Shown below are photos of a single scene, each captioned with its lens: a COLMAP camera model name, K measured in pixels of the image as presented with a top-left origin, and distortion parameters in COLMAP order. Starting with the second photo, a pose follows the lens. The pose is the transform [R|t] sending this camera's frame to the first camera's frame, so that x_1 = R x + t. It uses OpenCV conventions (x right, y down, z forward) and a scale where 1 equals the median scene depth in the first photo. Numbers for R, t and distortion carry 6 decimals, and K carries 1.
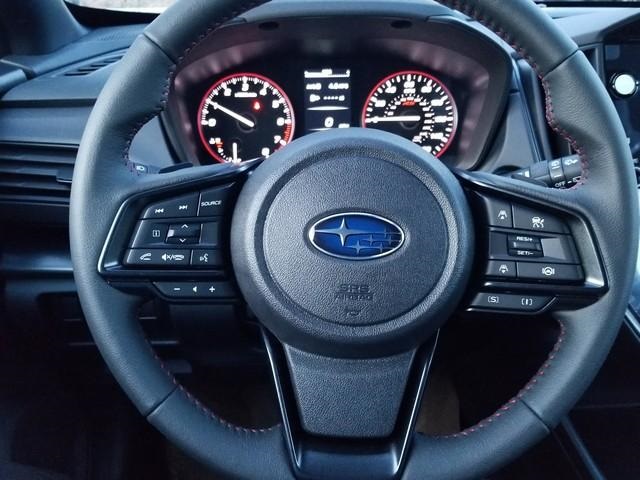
lens RADIAL K [[612.1, 0, 320.0], [0, 612.1, 240.0], [0, 0, 1]] dist [0.014470, 0.003944]
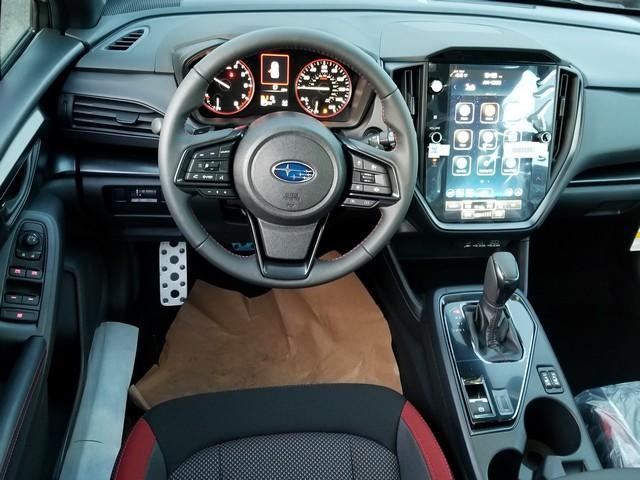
lens RADIAL K [[612.1, 0, 320.0], [0, 612.1, 240.0], [0, 0, 1]] dist [0.014470, 0.003944]
pose [[0.990564, 0.022616, 0.135174, -0.133237], [-0.048286, 0.980641, 0.189768, -0.180192], [-0.128265, -0.194505, 0.972479, -1.172791]]
